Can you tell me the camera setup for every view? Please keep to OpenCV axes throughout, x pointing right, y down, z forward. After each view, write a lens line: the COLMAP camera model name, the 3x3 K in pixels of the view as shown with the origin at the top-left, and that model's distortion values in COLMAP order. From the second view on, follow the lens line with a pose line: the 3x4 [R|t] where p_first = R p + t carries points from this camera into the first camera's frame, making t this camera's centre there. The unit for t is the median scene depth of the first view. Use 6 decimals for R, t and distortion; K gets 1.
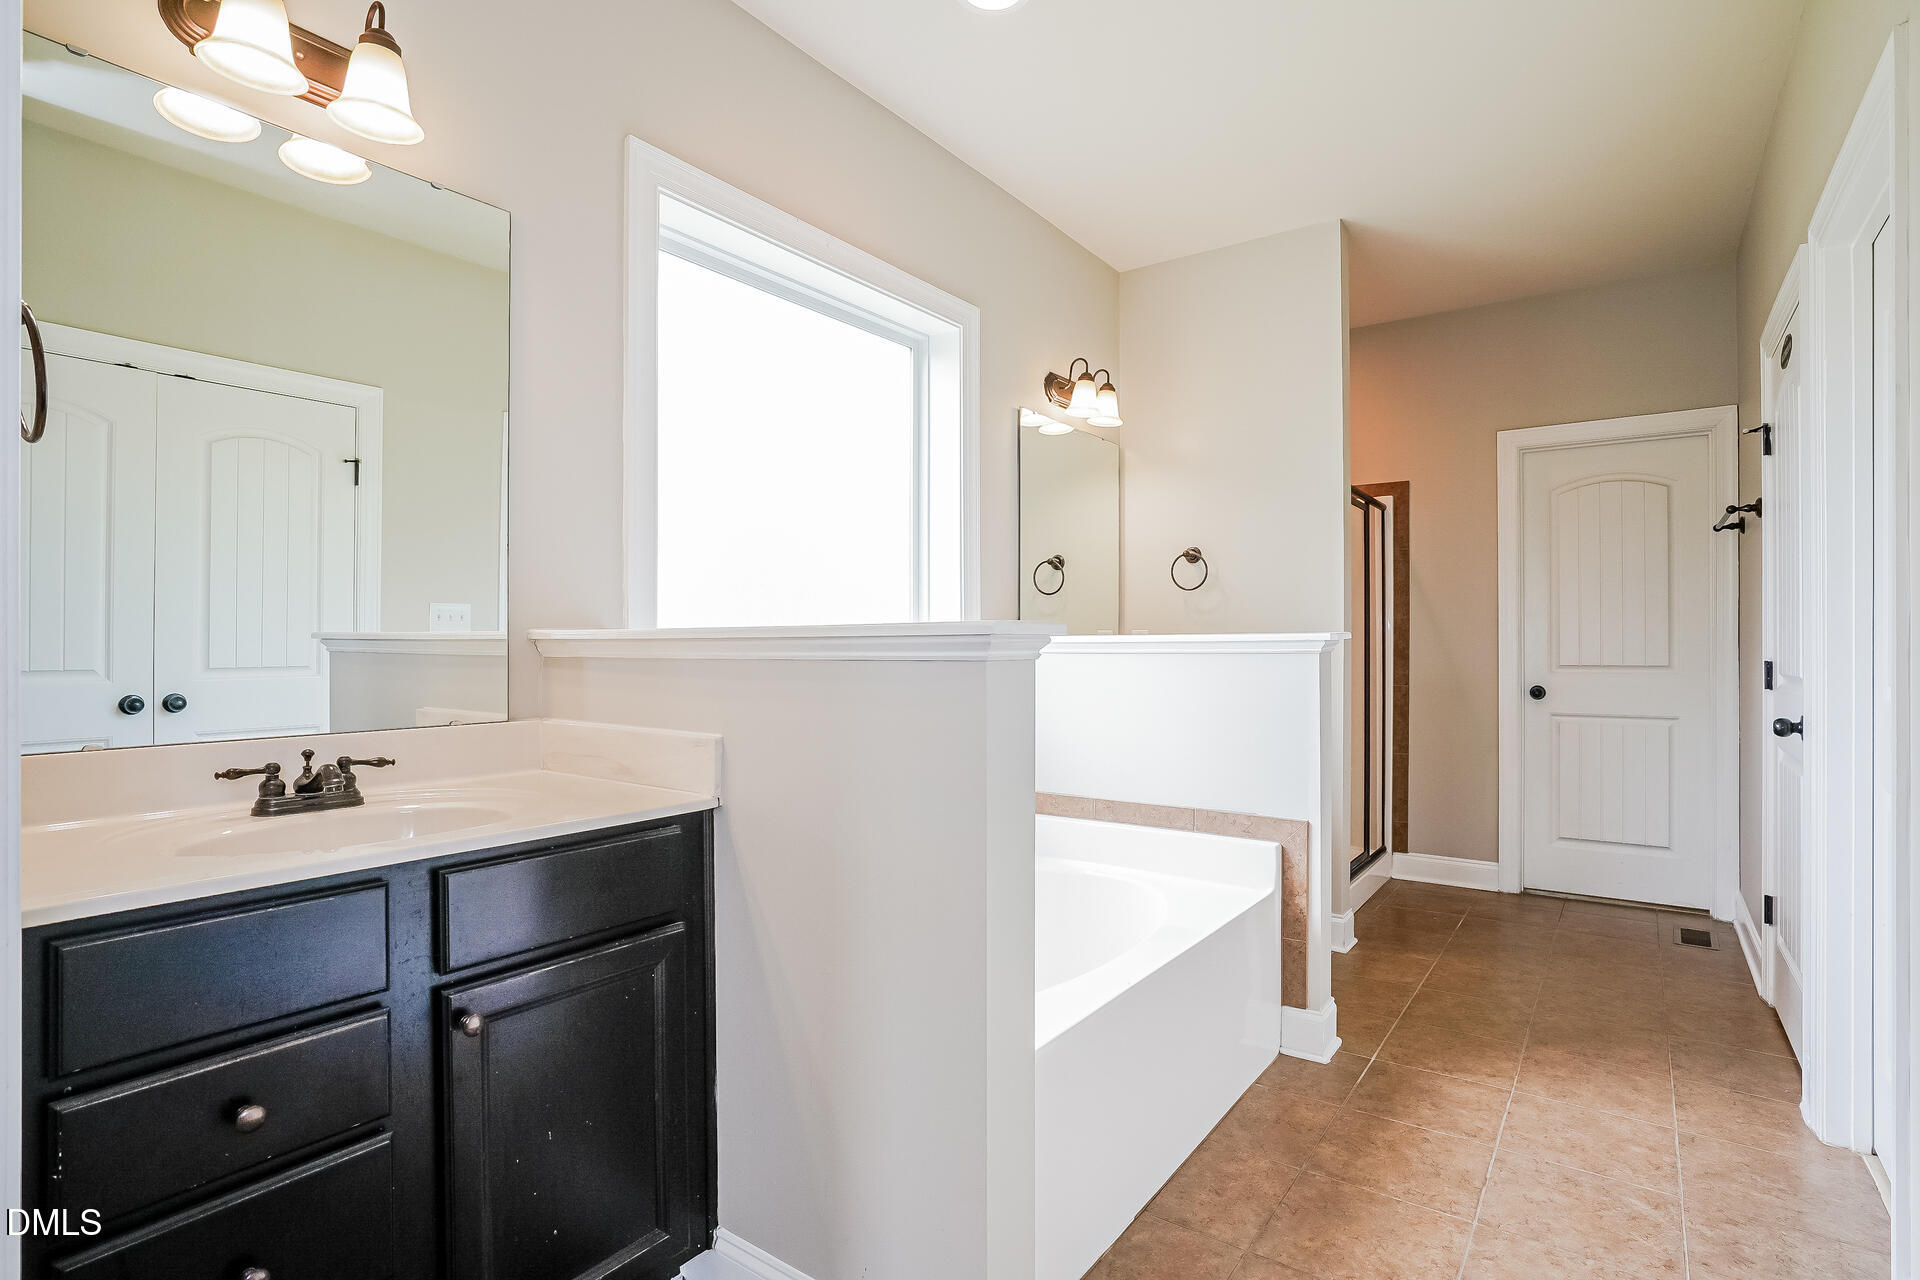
lens RADIAL K [[970.3, 0, 952.9], [0, 970.3, 637.3], [0, 0, 1]] dist [-0.004408, -0.000235]
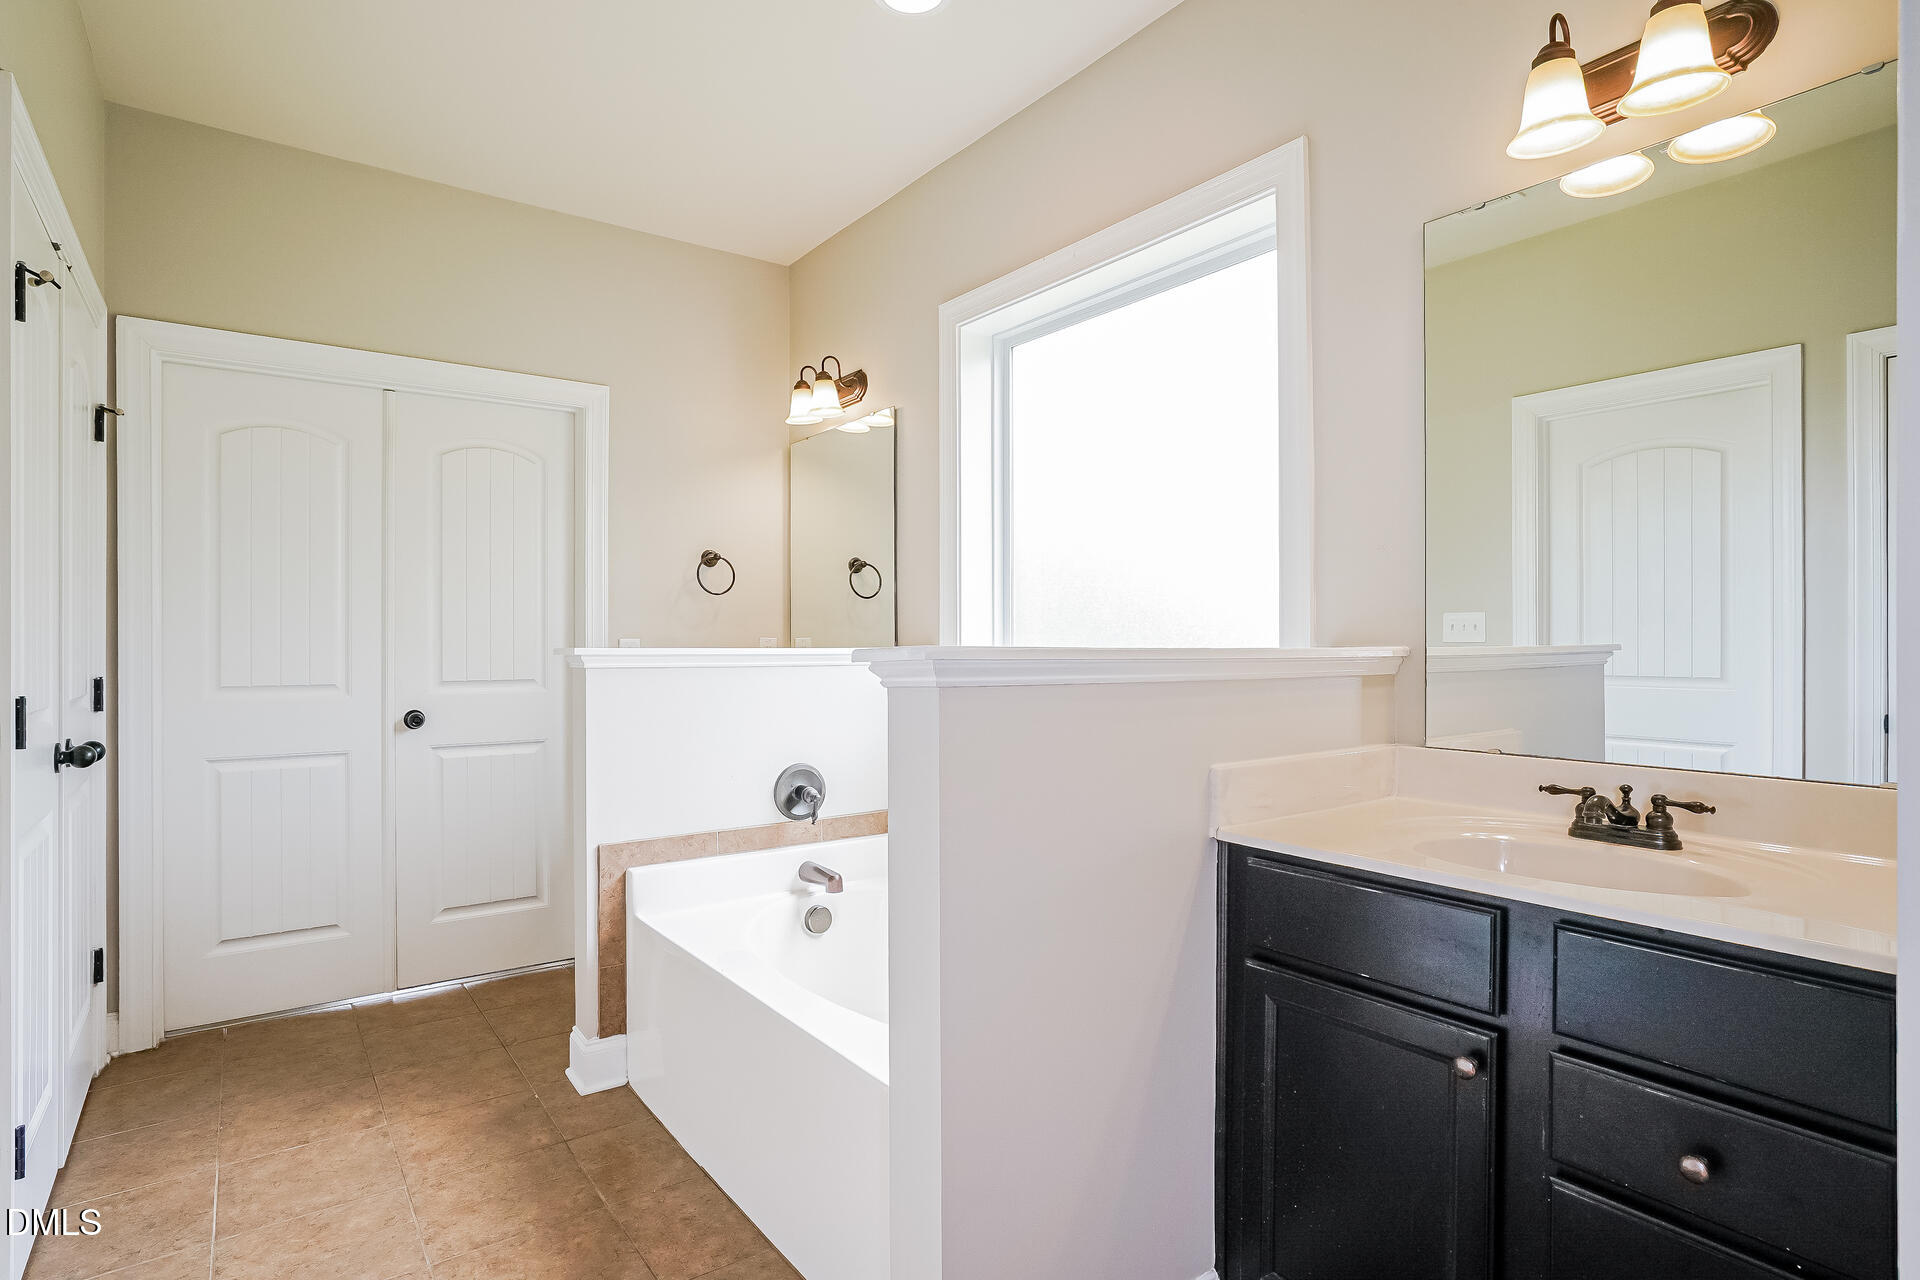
lens RADIAL K [[981.3, 0, 960.0], [0, 981.3, 640.0], [0, 0, 1]] dist [-0.020033, -0.000409]
pose [[-0.313846, -0.033201, -0.948893, 1.056436], [-0.005331, 0.999434, -0.033206, 0.021880], [0.949459, -0.005363, -0.313845, 1.463490]]
